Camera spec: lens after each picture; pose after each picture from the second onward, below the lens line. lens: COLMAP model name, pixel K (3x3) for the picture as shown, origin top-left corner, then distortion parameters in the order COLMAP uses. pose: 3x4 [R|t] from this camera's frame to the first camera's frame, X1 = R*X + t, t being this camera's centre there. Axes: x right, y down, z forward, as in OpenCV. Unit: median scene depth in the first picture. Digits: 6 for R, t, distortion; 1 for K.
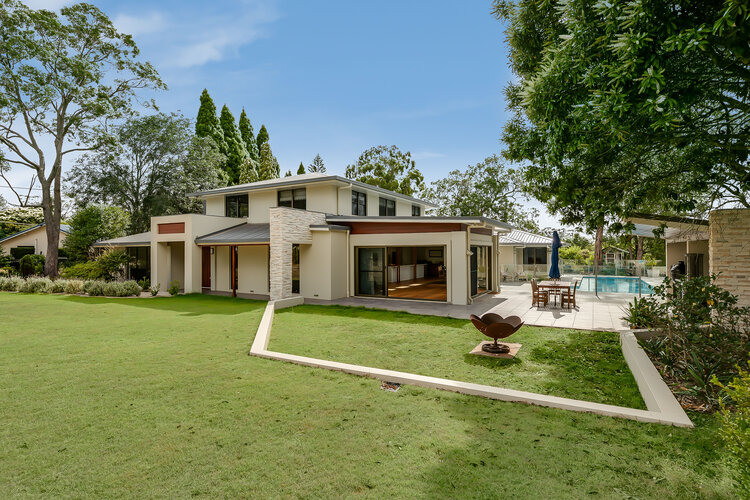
lens RADIAL K [[361.7, 0, 375.0], [0, 361.7, 250.0], [0, 0, 1]] dist [-0.000444, -0.000630]
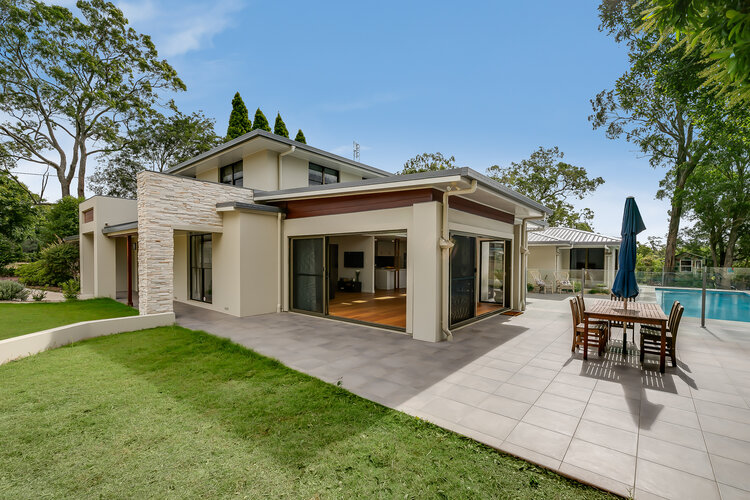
lens RADIAL K [[327.3, 0, 375.3], [0, 327.3, 265.6], [0, 0, 1]] dist [0.001571, 0.000515]
pose [[0.986796, 0.016223, -0.161153, 0.105825], [-0.011598, 0.999495, 0.029598, 0.012243], [0.161552, -0.027339, 0.986486, 0.229256]]
